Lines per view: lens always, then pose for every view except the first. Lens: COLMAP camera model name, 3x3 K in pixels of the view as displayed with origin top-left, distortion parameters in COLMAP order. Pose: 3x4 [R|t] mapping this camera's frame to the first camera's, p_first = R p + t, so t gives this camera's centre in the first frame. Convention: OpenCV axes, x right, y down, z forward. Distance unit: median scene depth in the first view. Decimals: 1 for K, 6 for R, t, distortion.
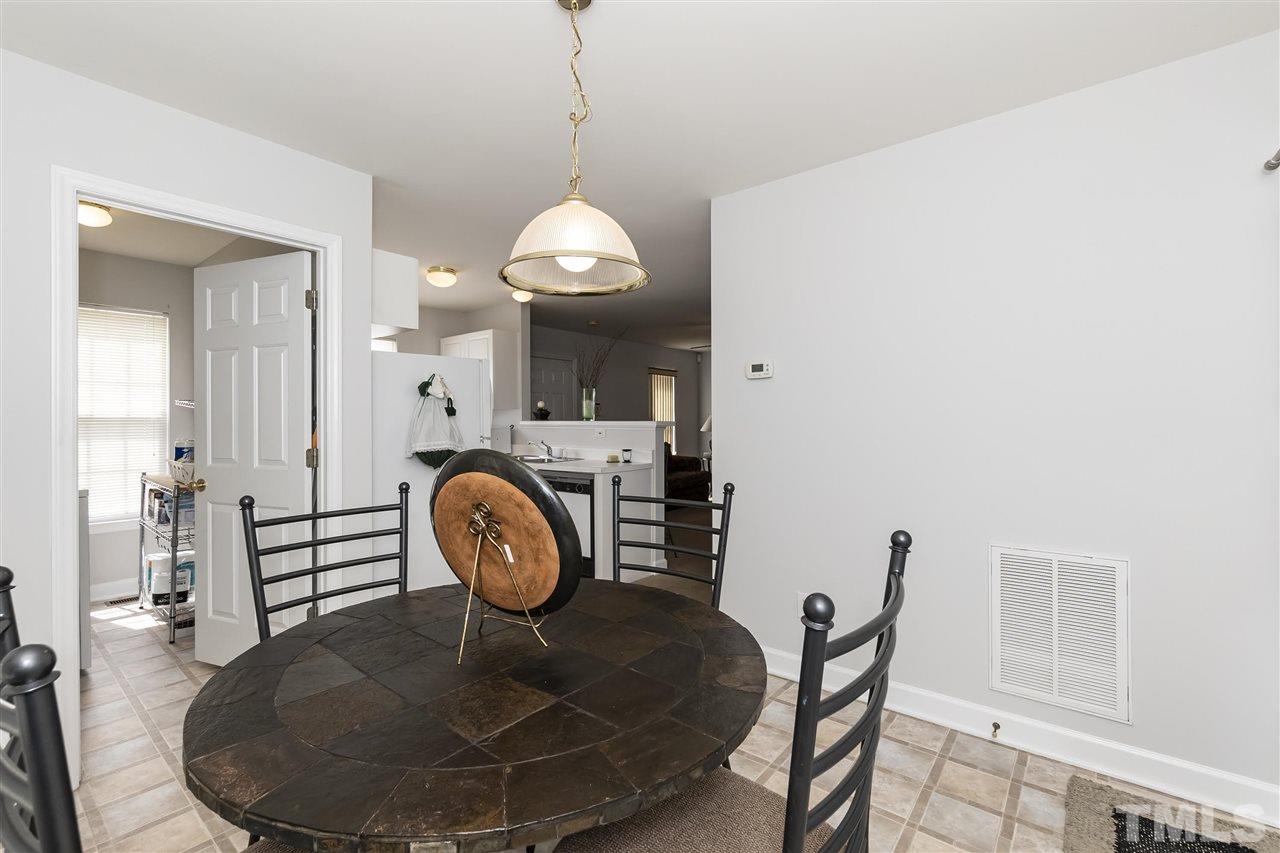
lens RADIAL K [[572.4, 0, 635.2], [0, 572.4, 419.2], [0, 0, 1]] dist [-0.003359, -0.000349]
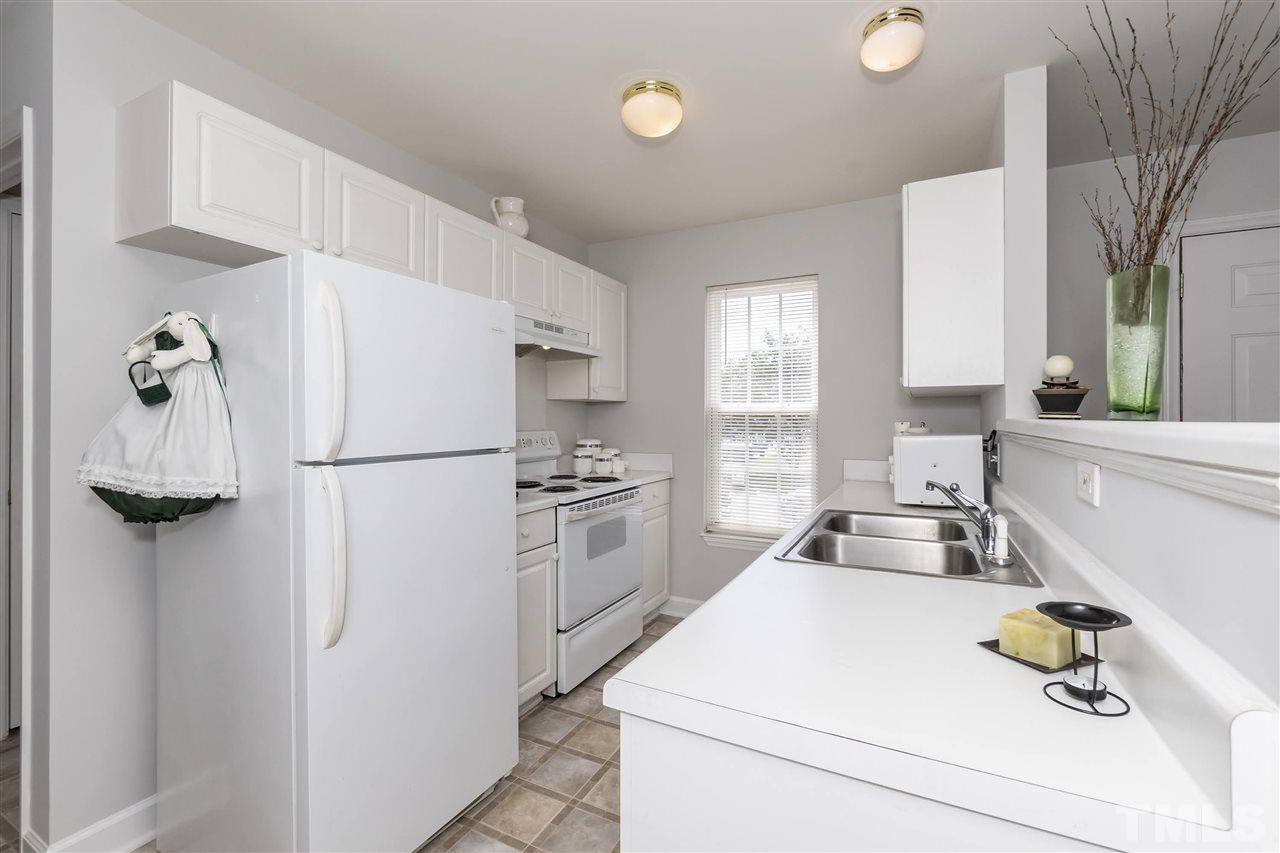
lens RADIAL K [[572.4, 0, 635.2], [0, 572.4, 419.2], [0, 0, 1]] dist [-0.003359, -0.000349]
pose [[0.207978, 0.003836, -0.978126, 0.092752], [0.002812, 0.999986, 0.004519, 0.000967], [0.978130, -0.003690, 0.207964, 0.714437]]
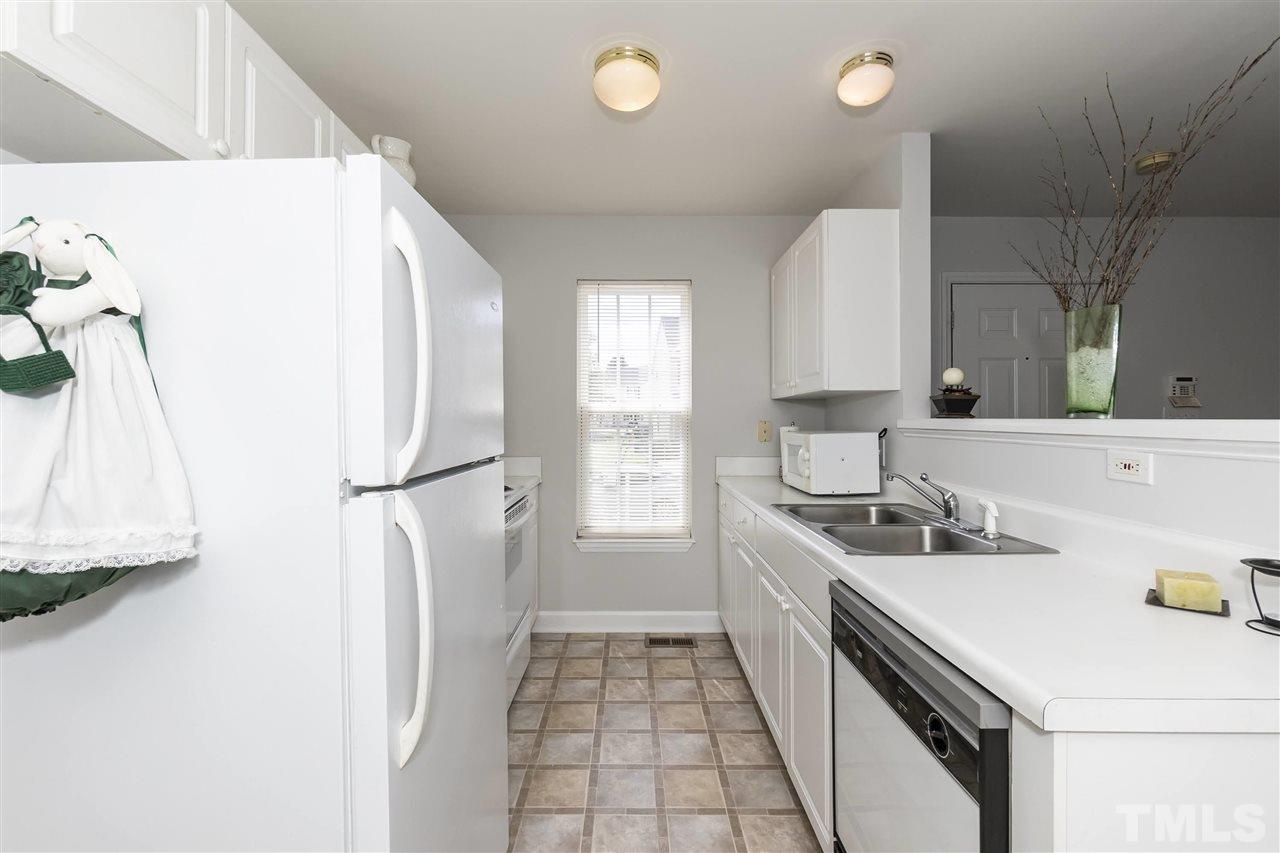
lens RADIAL K [[575.7, 0, 637.7], [0, 575.7, 421.9], [0, 0, 1]] dist [-0.000229, -0.000252]
pose [[0.646556, 0.006571, -0.762839, -0.004160], [0.001919, 0.999946, 0.010240, 0.000766], [0.762864, -0.008084, 0.646508, 0.585984]]
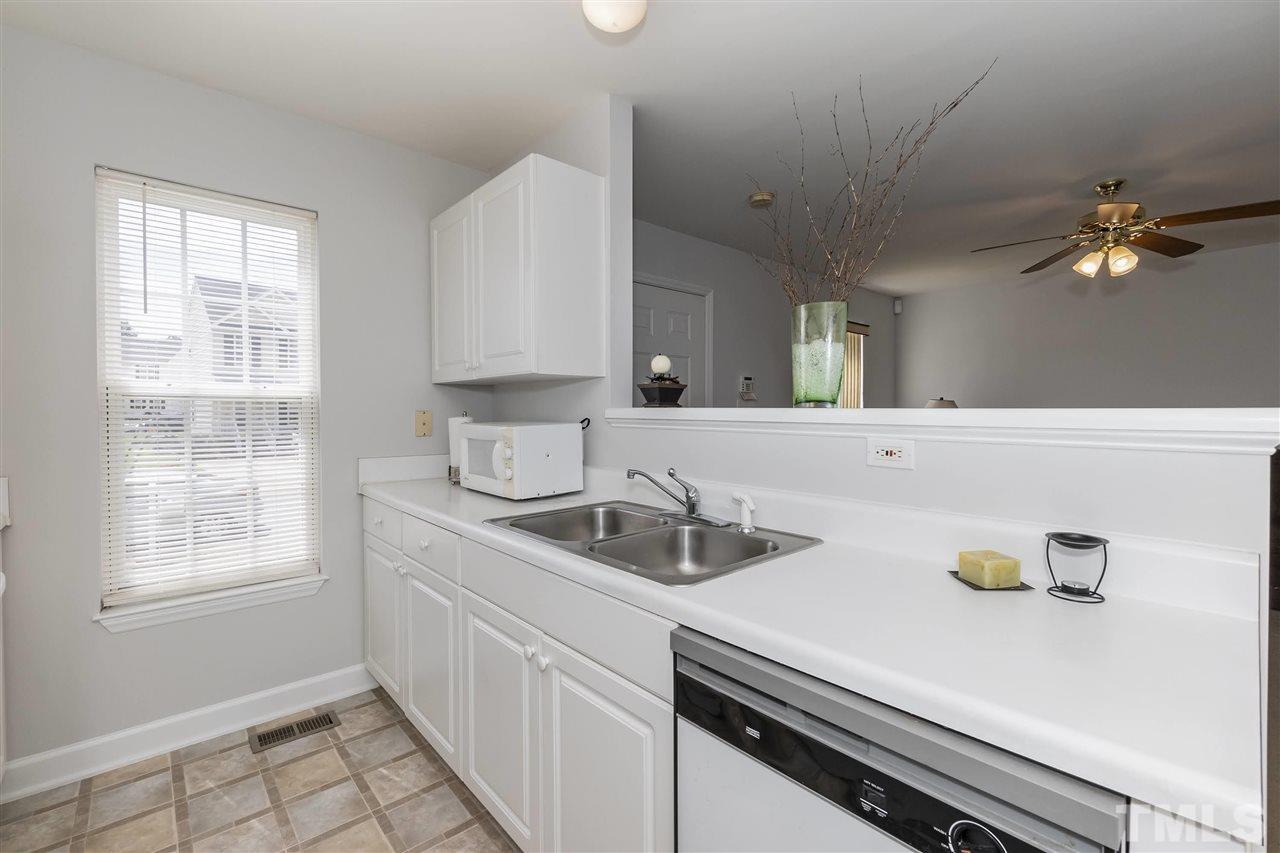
lens RADIAL K [[561.8, 0, 639.7], [0, 561.8, 420.4], [0, 0, 1]] dist [0.000088, 0.000053]
pose [[0.989259, 0.007704, -0.145972, -0.124933], [-0.004224, 0.999700, 0.024140, 0.002245], [0.146114, -0.023264, 0.988994, 0.635234]]
